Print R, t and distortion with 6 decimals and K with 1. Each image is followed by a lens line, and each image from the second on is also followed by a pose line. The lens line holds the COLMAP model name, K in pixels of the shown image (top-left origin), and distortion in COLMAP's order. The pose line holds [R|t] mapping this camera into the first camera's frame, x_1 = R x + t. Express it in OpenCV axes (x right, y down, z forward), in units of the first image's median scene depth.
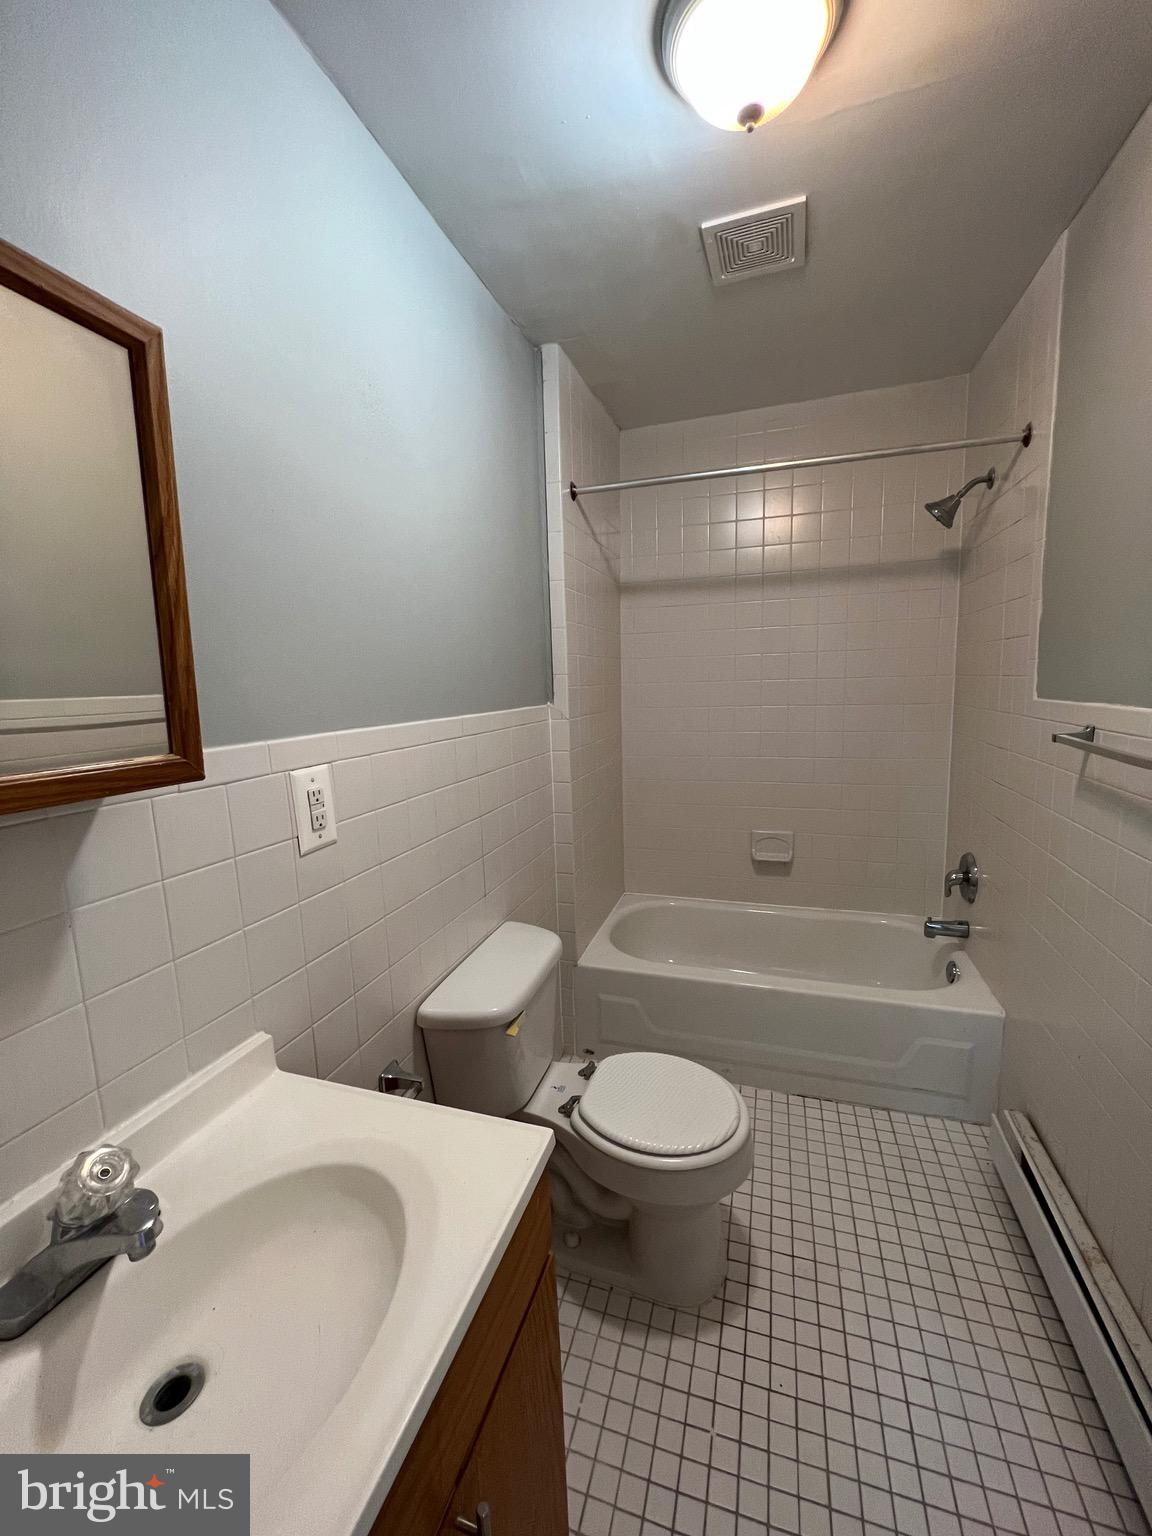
lens RADIAL K [[612.4, 0, 576.0], [0, 612.4, 768.0], [0, 0, 1]] dist [0.000213, 0.000170]
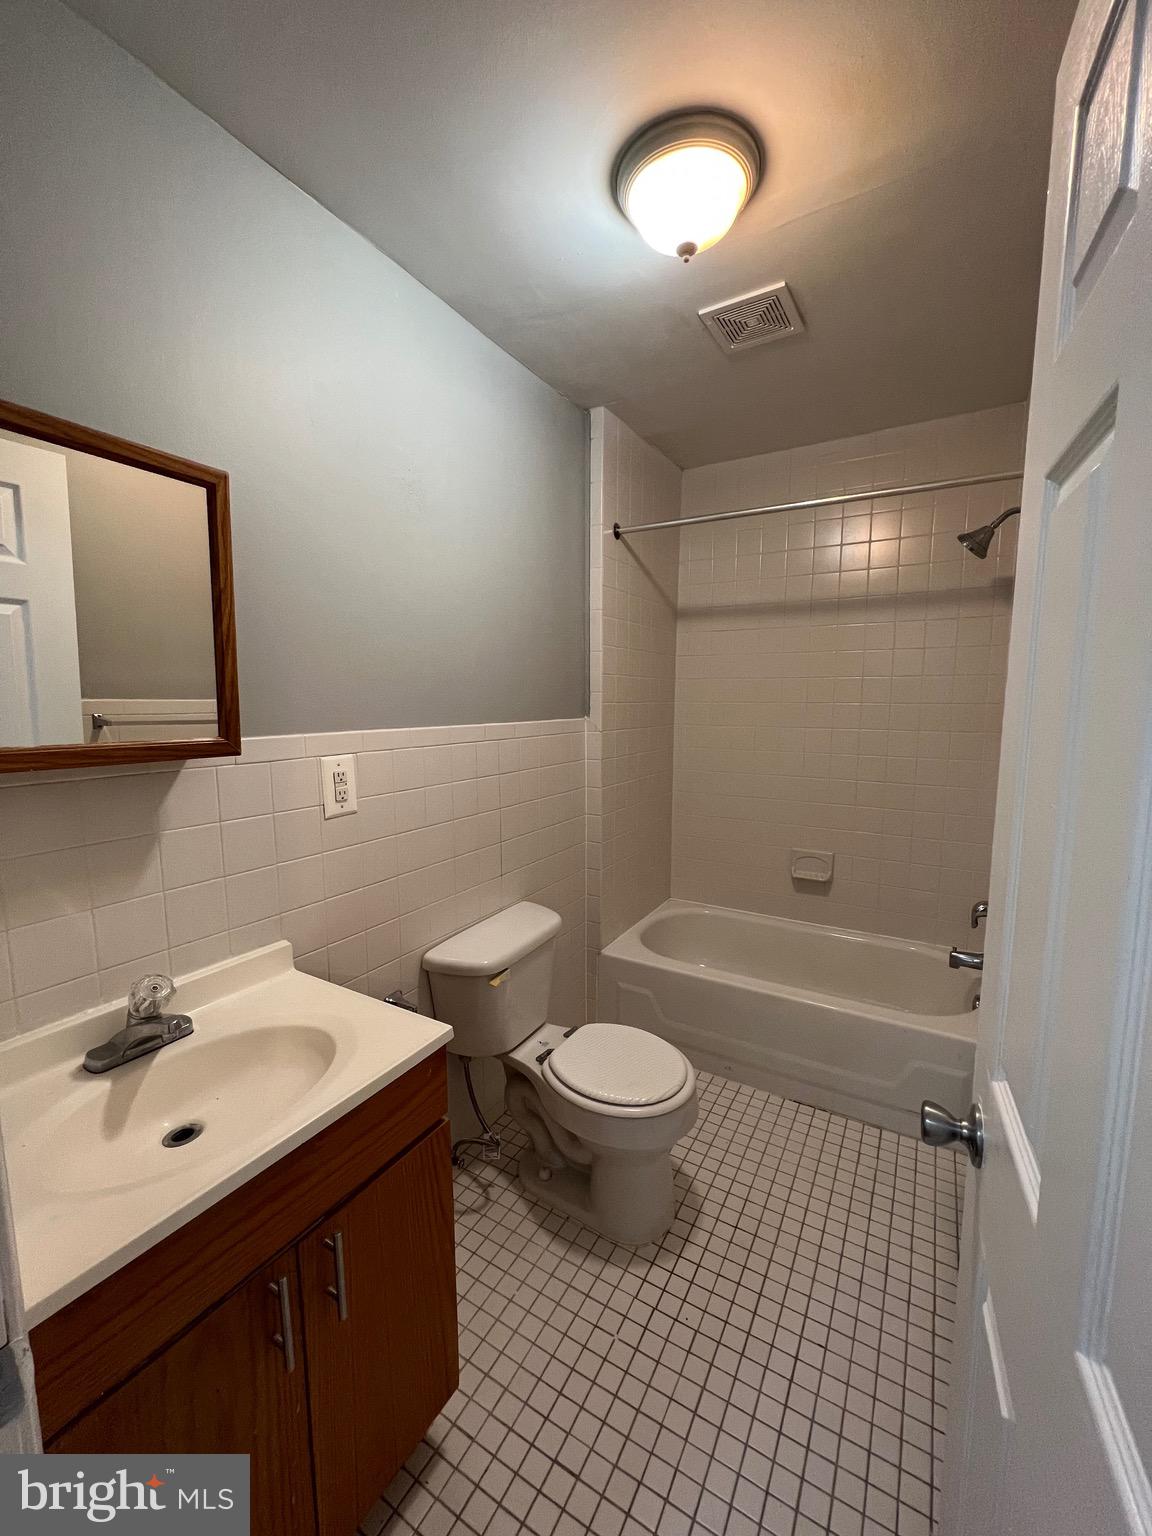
lens RADIAL K [[612.4, 0, 576.0], [0, 612.4, 768.0], [0, 0, 1]] dist [0.000213, 0.000170]
pose [[0.975838, 0.055632, -0.211296, 0.269816], [-0.060548, 0.998023, -0.016862, 0.012773], [0.209940, 0.029248, 0.977277, -0.160905]]
